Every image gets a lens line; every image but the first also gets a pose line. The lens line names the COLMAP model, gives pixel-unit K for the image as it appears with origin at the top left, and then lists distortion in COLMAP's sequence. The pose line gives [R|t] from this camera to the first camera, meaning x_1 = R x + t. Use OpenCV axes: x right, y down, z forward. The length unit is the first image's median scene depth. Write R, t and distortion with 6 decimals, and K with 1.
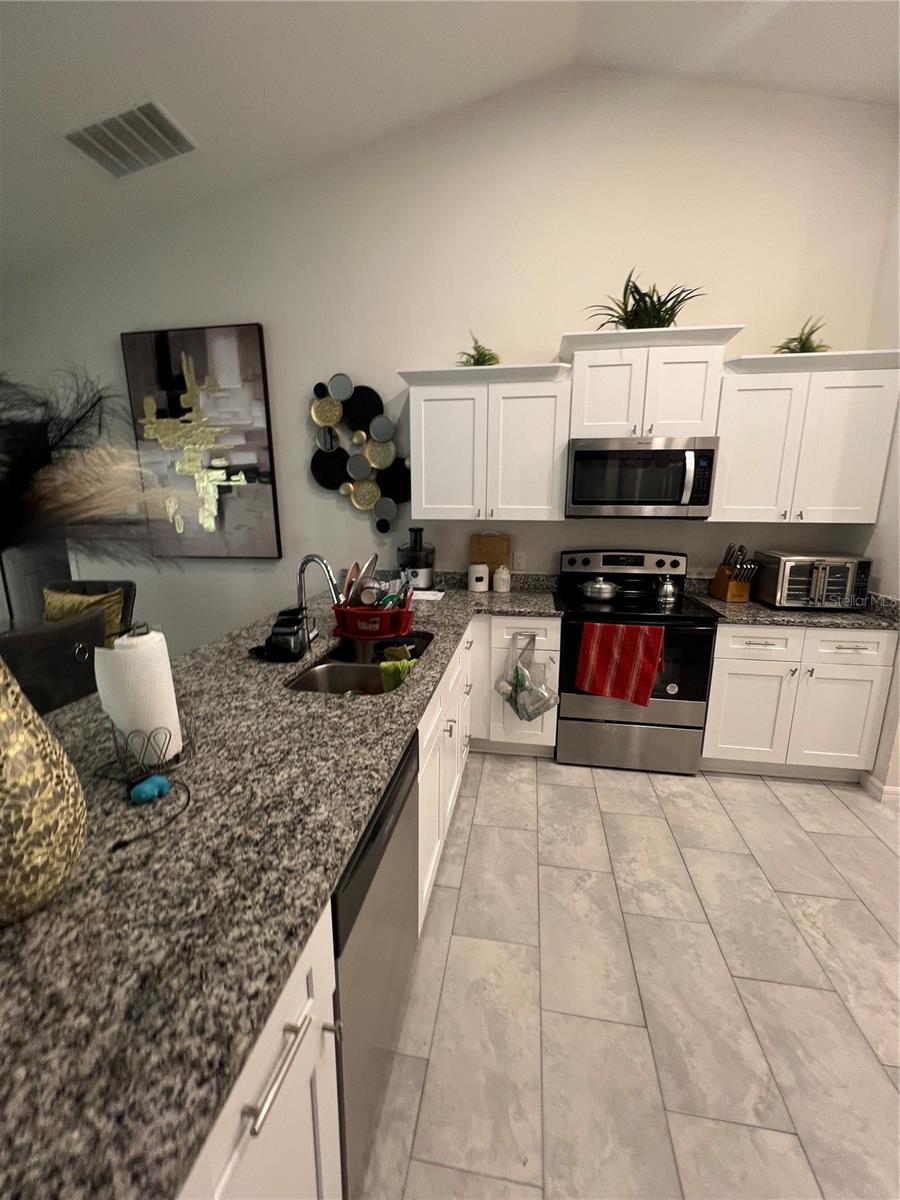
lens RADIAL K [[484.6, 0, 451.8], [0, 484.6, 600.9], [0, 0, 1]] dist [-0.003521, 0.000945]
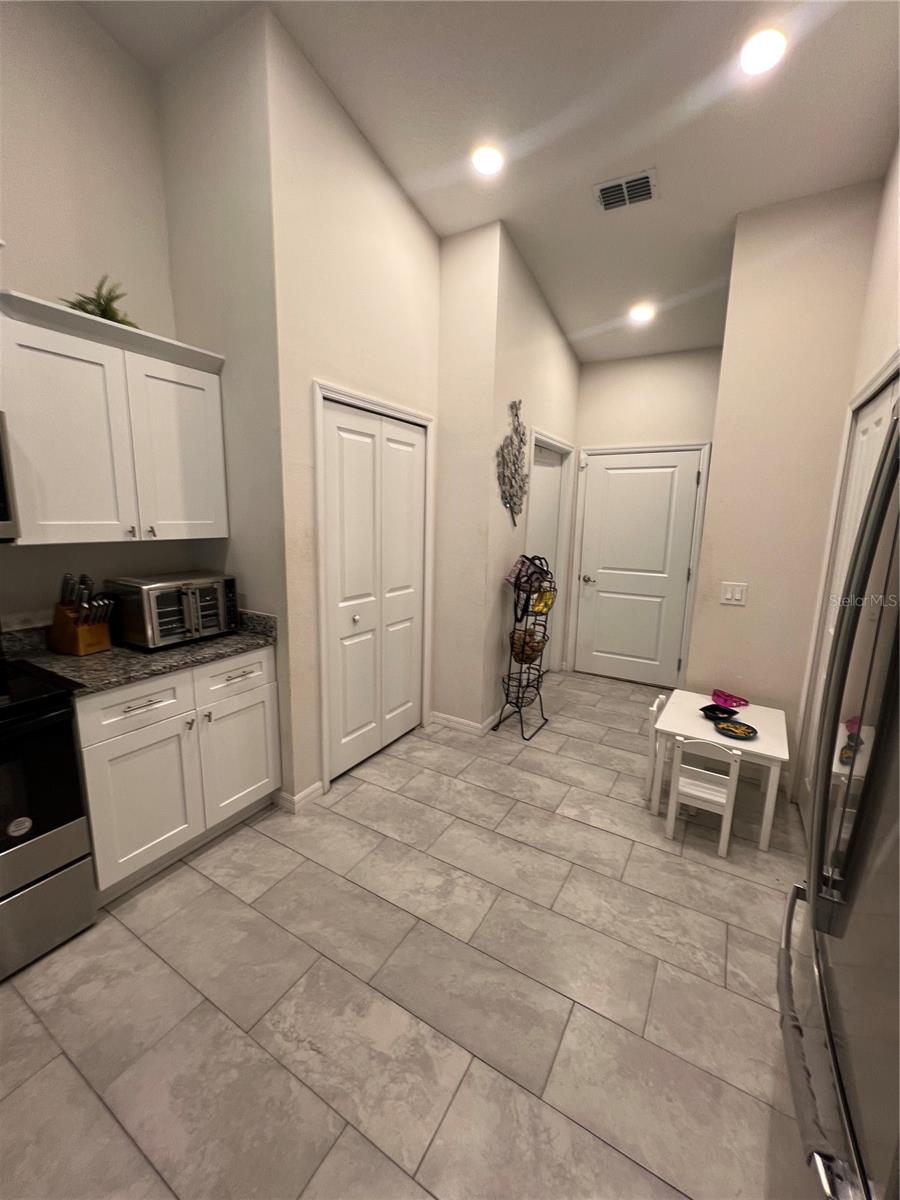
lens RADIAL K [[484.6, 0, 452.3], [0, 484.6, 601.6], [0, 0, 1]] dist [-0.003521, 0.000945]
pose [[0.369014, -0.163235, 0.914977, 0.150746], [0.169172, 0.979808, 0.106573, -0.064384], [-0.913898, 0.115461, 0.389178, 0.245450]]
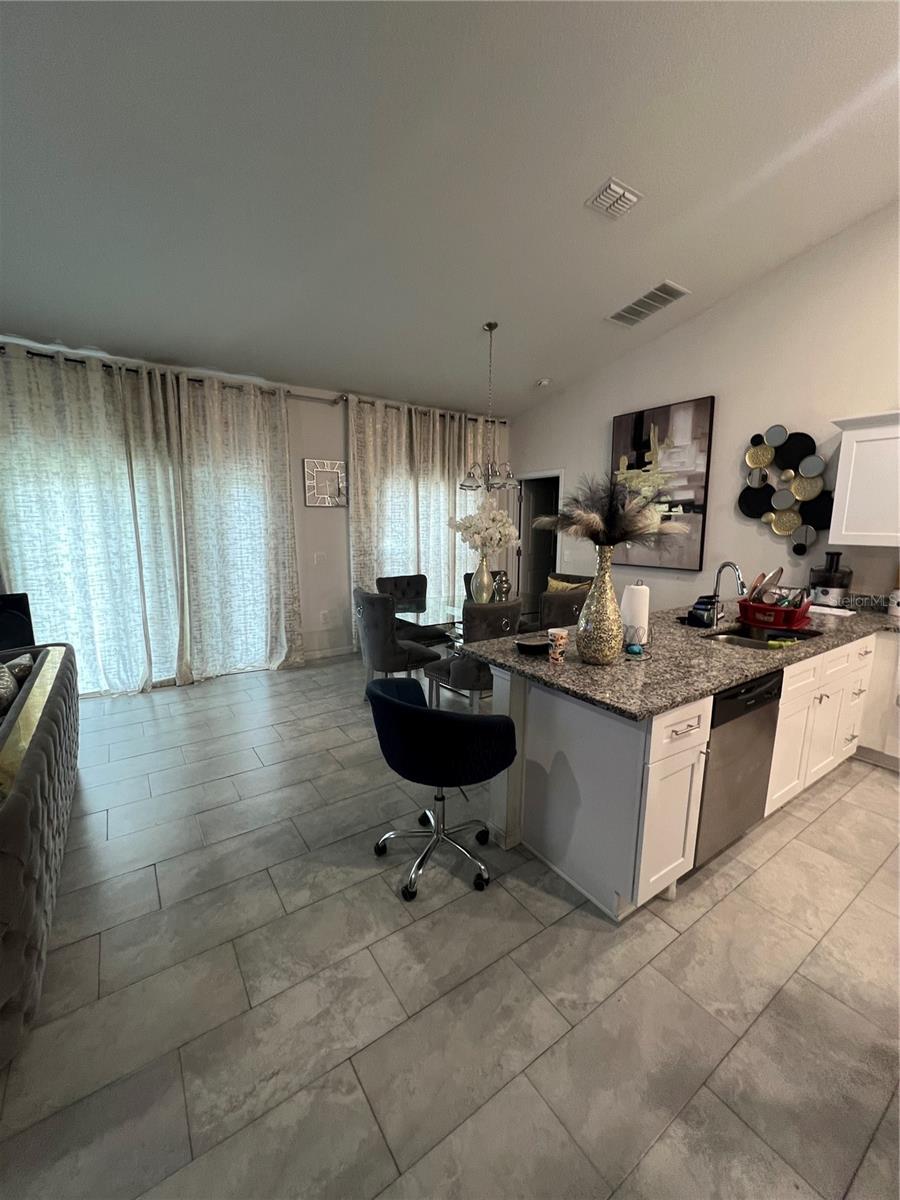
lens RADIAL K [[484.6, 0, 450.9], [0, 484.6, 599.9], [0, 0, 1]] dist [-0.003521, 0.000945]
pose [[0.693119, 0.118881, -0.710952, 0.123203], [-0.155193, 0.987787, 0.013872, 0.082104], [0.703918, 0.100719, 0.703104, -0.408522]]
